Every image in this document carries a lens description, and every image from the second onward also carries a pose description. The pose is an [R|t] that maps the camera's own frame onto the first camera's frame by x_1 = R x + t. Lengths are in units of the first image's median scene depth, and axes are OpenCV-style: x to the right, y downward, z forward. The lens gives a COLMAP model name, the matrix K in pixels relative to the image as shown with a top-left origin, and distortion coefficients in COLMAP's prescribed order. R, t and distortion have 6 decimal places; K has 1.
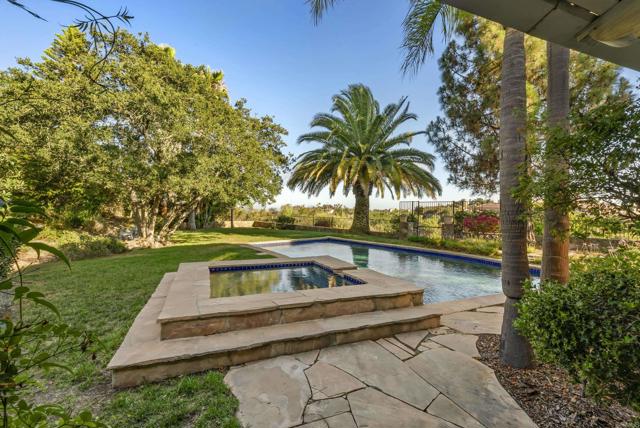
lens RADIAL K [[291.7, 0, 322.6], [0, 291.7, 214.8], [0, 0, 1]] dist [0.000068, 0.000016]
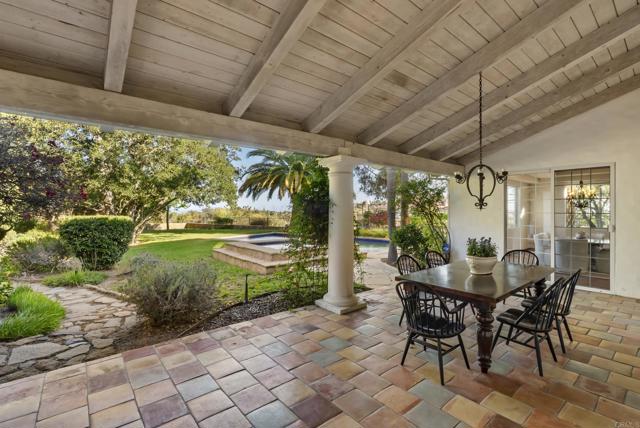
lens RADIAL K [[291.7, 0, 318.5], [0, 291.7, 212.3], [0, 0, 1]] dist [0.000068, 0.000016]
pose [[0.957298, -0.012292, 0.288842, -0.160612], [0.016333, 0.999800, -0.011583, 0.007294], [-0.288642, 0.015806, 0.957307, -0.283615]]
